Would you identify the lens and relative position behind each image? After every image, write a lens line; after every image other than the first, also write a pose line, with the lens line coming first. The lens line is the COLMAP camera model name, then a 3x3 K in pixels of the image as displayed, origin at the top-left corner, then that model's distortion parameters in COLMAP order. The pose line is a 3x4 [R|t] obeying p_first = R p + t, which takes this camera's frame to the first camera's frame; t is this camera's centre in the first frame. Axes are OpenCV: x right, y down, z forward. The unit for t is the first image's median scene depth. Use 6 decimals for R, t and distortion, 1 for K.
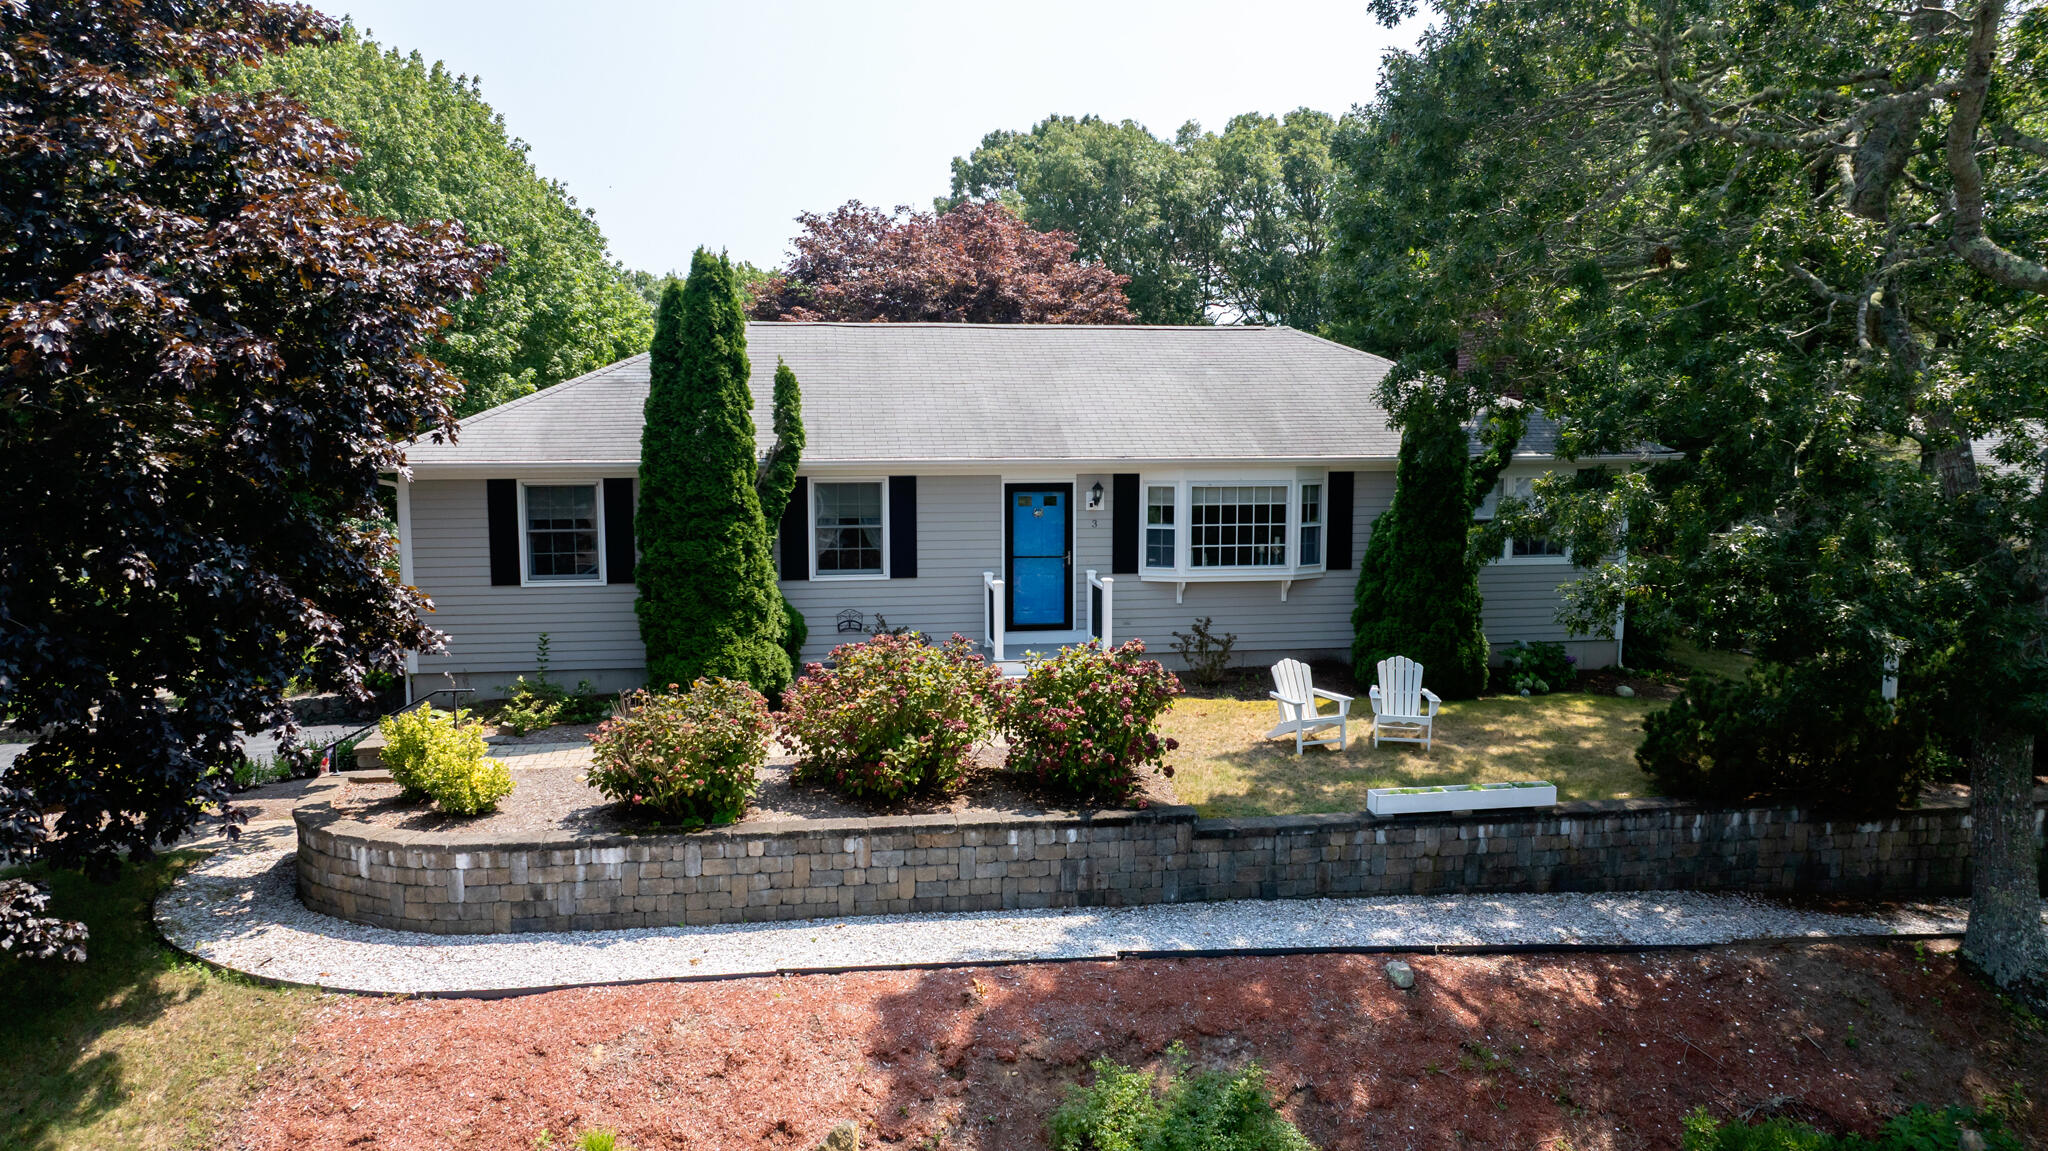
lens RADIAL K [[1451.9, 0, 1017.9], [0, 1451.9, 578.4], [0, 0, 1]] dist [-0.017533, 0.011870]
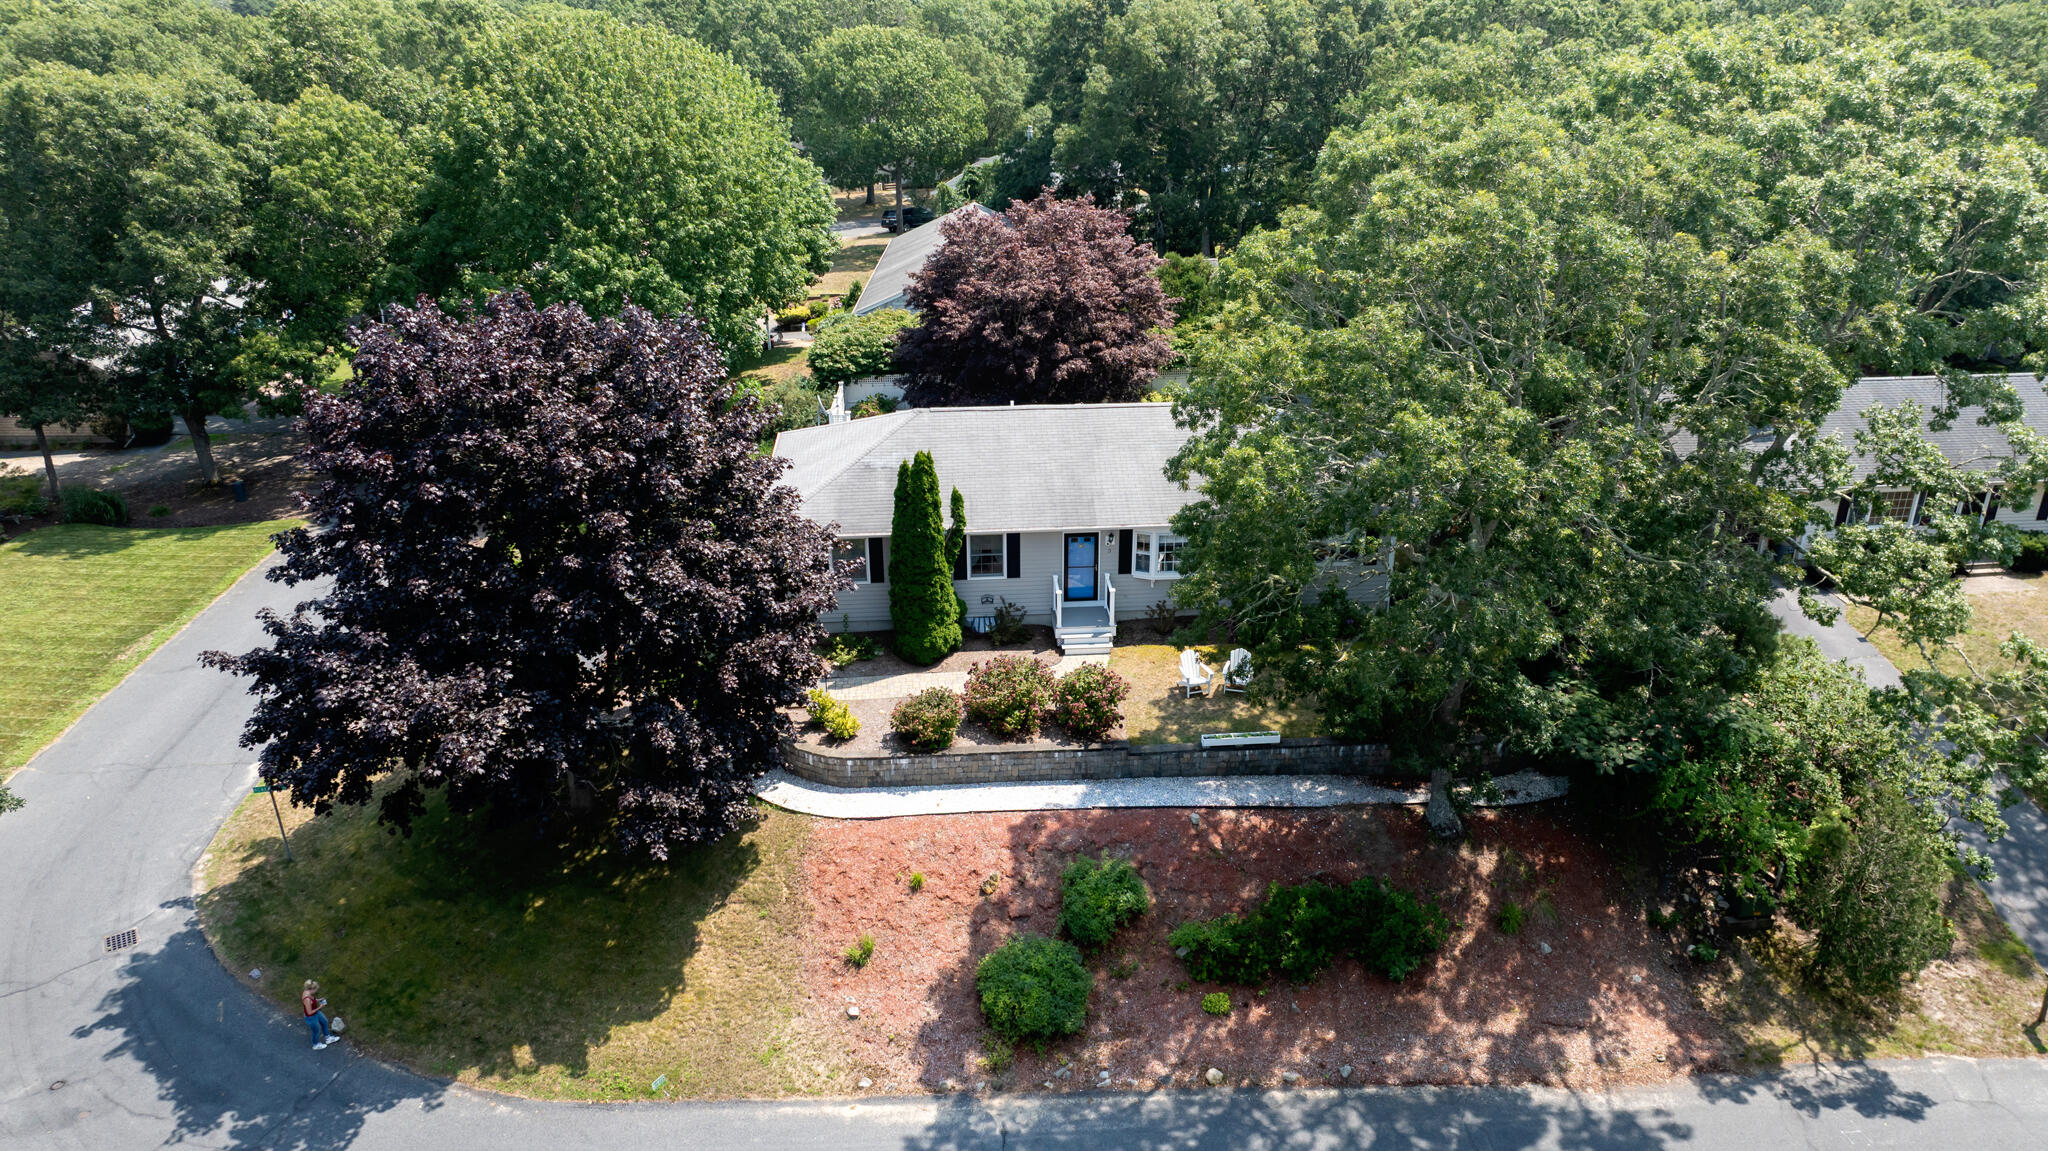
lens RADIAL K [[1451.9, 0, 1011.5], [0, 1451.9, 585.6], [0, 0, 1]] dist [-0.017533, 0.011870]
pose [[0.996999, 0.027042, -0.072537, 0.075285], [-0.003065, 0.950059, 0.312054, -0.717515], [0.077353, -0.310896, 0.947291, -1.063898]]
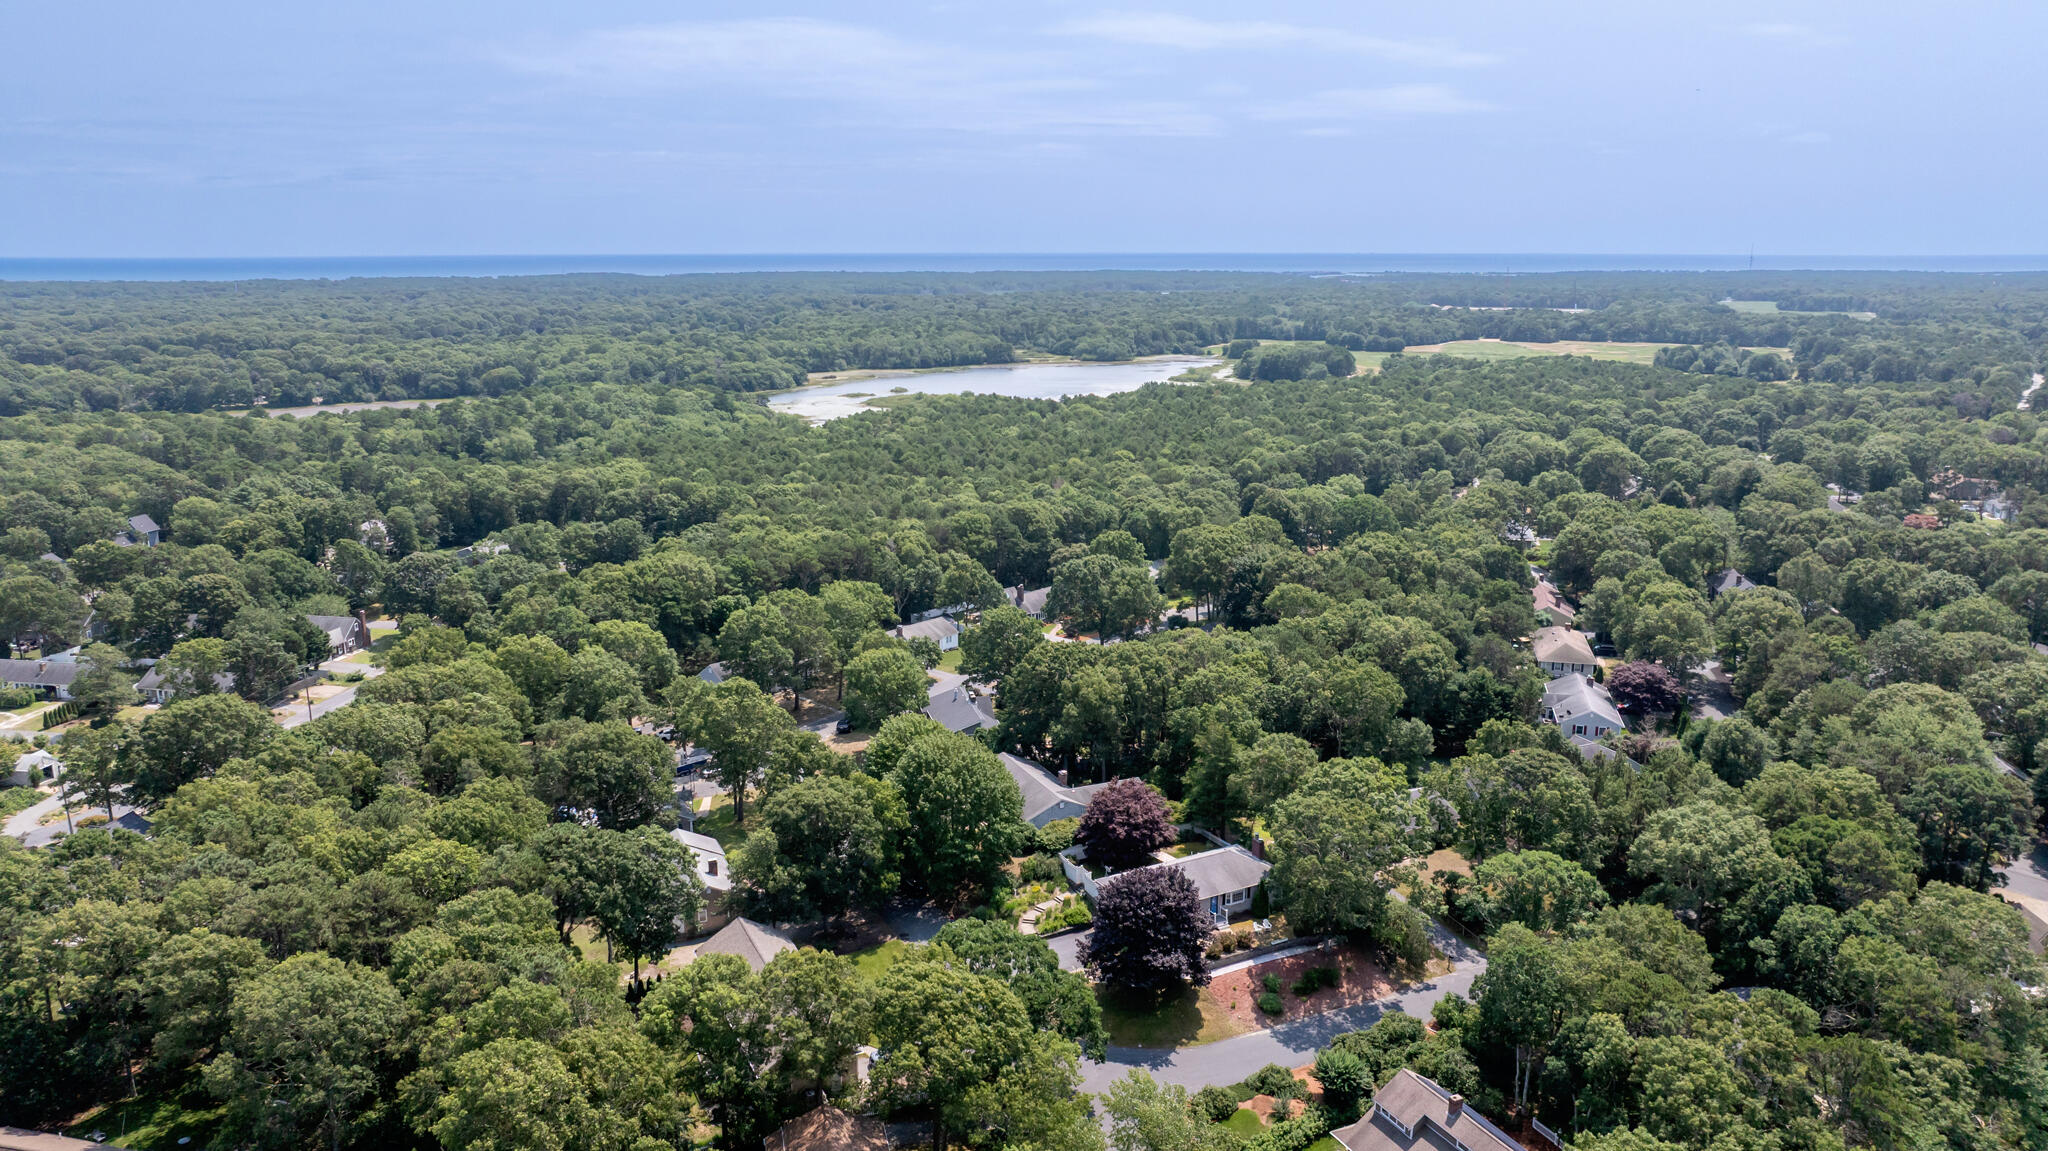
lens RADIAL K [[1451.9, 0, 1022.7], [0, 1451.9, 560.4], [0, 0, 1]] dist [-0.017533, 0.011870]
pose [[0.934388, -0.076955, 0.347845, -3.865677], [0.039043, 0.992630, 0.114725, -3.060351], [-0.354110, -0.093617, 0.930506, -6.193951]]
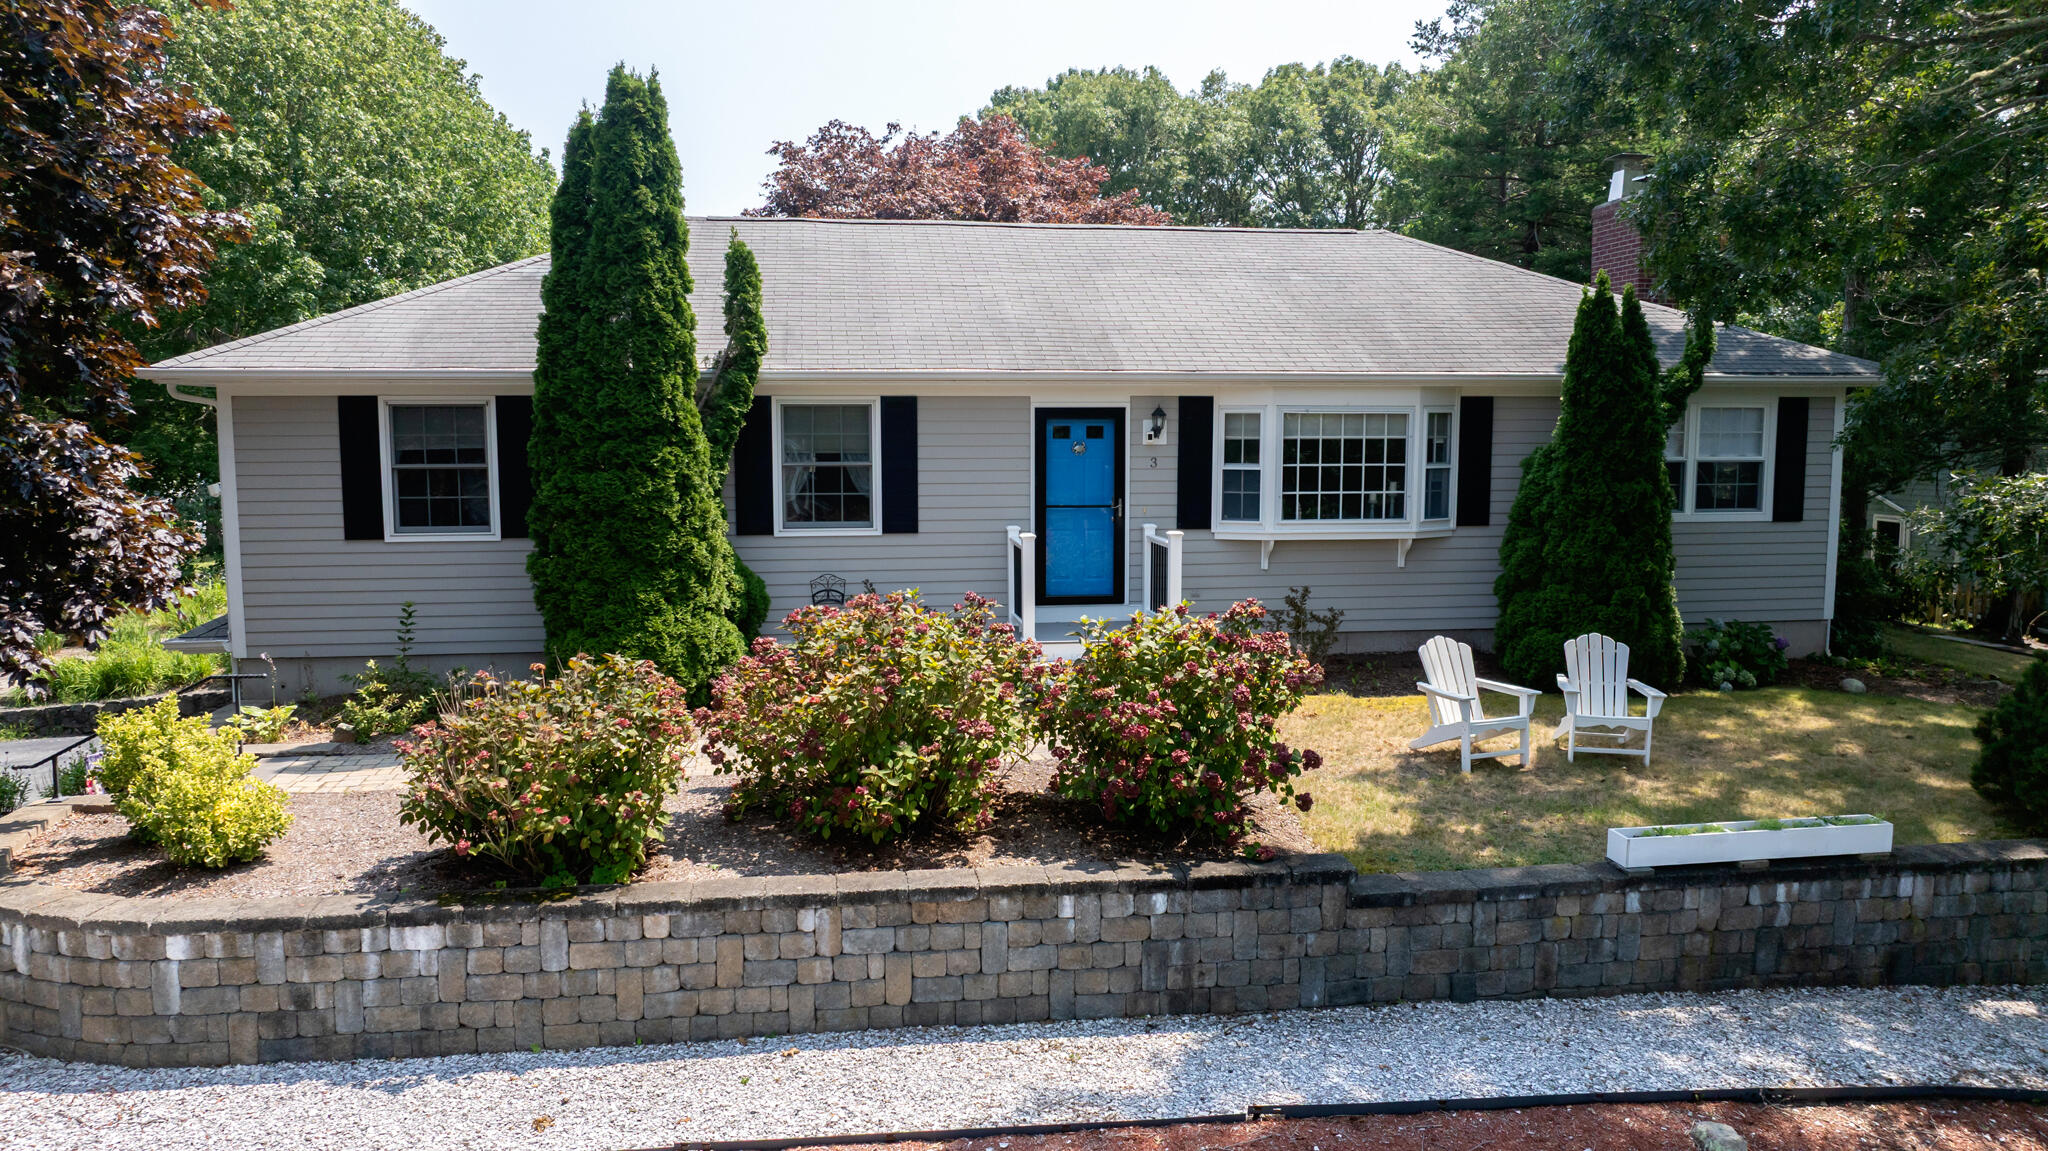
lens RADIAL K [[1451.9, 0, 1027.0], [0, 1451.9, 563.8], [0, 0, 1]] dist [-0.017533, 0.011870]
pose [[0.999991, 0.002020, 0.003813, -0.018635], [-0.001965, 0.999894, -0.014447, 0.030335], [-0.003842, 0.014439, 0.999888, 0.289261]]
